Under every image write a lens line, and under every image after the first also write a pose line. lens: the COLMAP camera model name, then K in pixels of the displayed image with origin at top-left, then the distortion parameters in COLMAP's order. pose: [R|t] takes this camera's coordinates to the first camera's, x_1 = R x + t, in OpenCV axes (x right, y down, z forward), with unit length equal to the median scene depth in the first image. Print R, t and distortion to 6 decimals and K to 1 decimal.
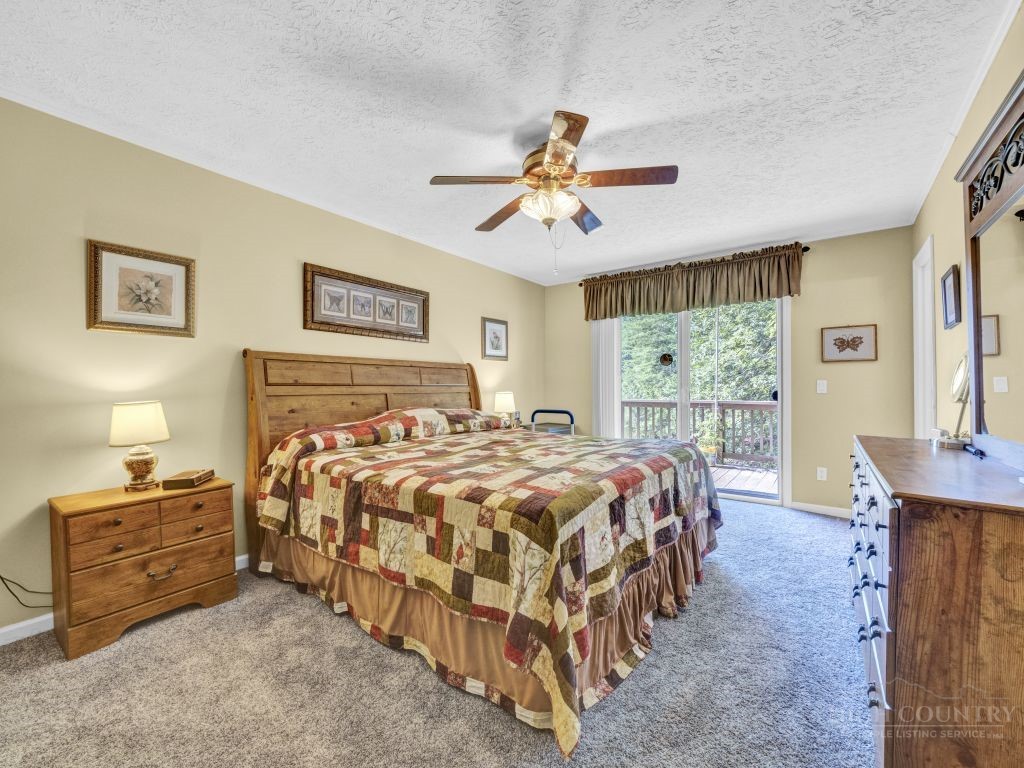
lens RADIAL K [[432.4, 0, 512.0], [0, 432.4, 384.0], [0, 0, 1]] dist [-0.000235, -0.000080]
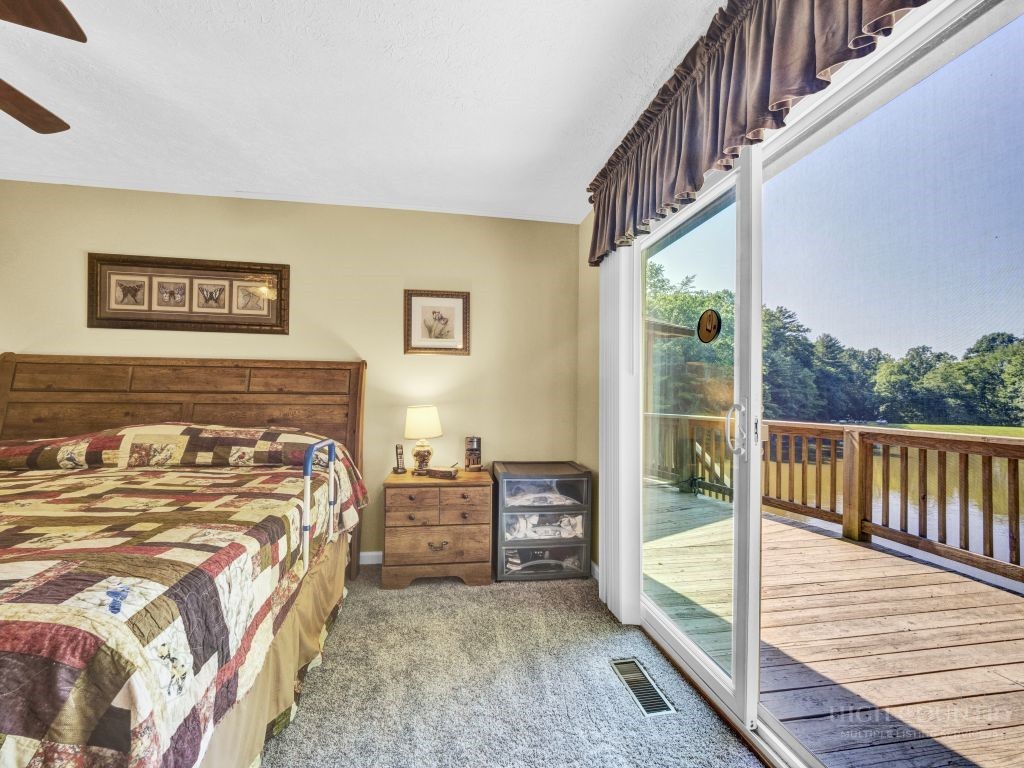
lens RADIAL K [[415.7, 0, 512.0], [0, 415.7, 384.0], [0, 0, 1]] dist [0.000750, 0.000056]
pose [[0.716520, -0.012157, -0.697460, 0.613286], [-0.006008, 0.999703, -0.023598, 0.002593], [0.697541, 0.021098, 0.716235, 0.834679]]
